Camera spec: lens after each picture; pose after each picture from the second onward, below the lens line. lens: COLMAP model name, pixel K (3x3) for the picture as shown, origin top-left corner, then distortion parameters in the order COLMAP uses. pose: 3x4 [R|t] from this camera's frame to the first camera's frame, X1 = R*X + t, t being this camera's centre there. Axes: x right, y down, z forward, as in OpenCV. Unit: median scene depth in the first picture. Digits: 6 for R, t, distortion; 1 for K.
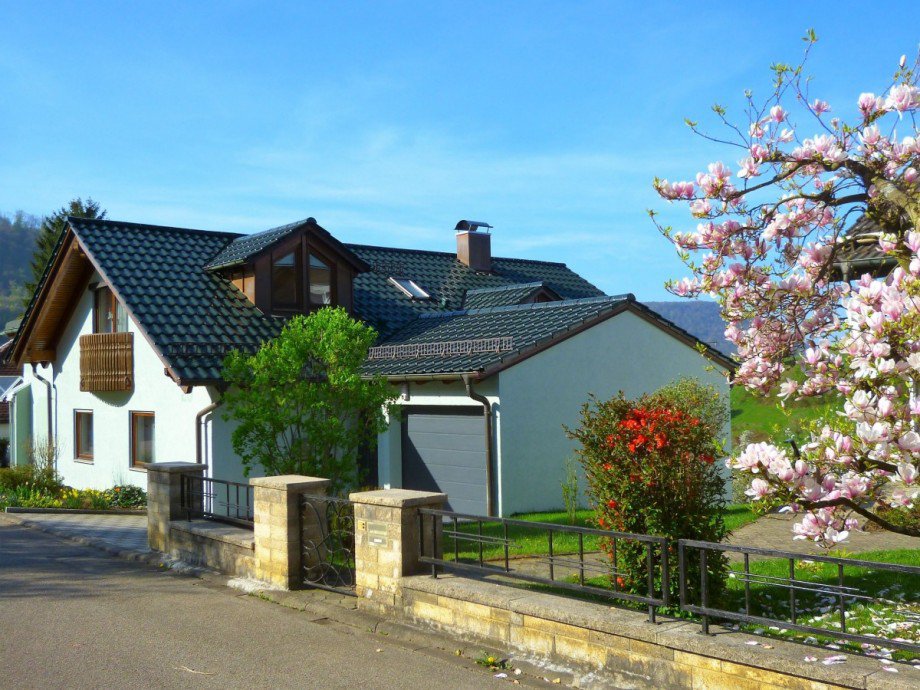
lens RADIAL K [[634.7, 0, 460.1], [0, 634.7, 368.6], [0, 0, 1]] dist [-0.041188, 0.000958]
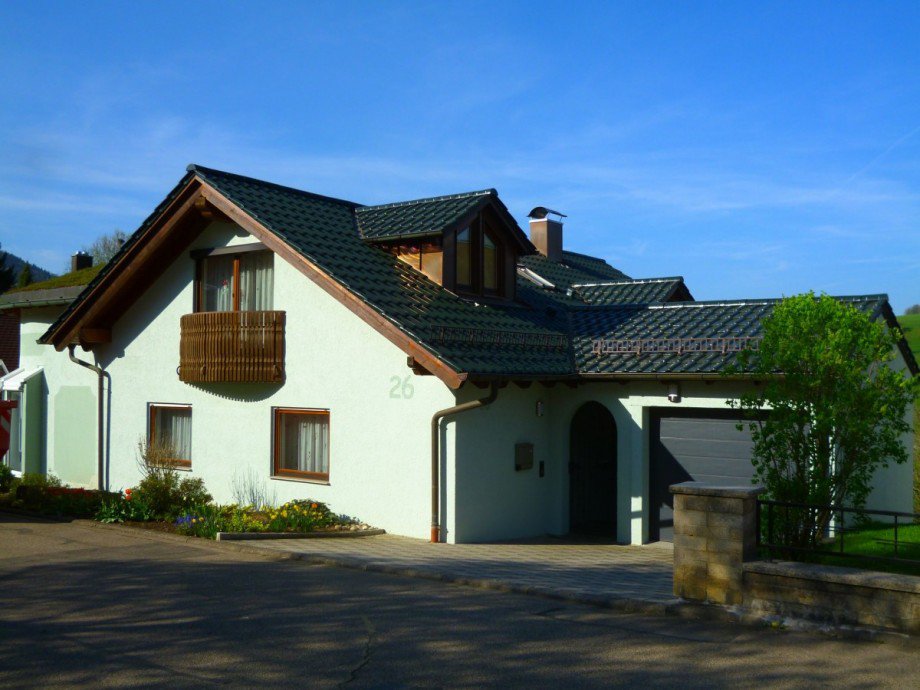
lens RADIAL K [[653.8, 0, 460.0], [0, 653.8, 345.0], [0, 0, 1]] dist [-0.056328, 0.023527]
pose [[0.991559, 0.030983, 0.125903, -0.379319], [-0.026935, 0.999068, -0.033733, 0.007618], [-0.126830, 0.030057, 0.991469, 0.114487]]
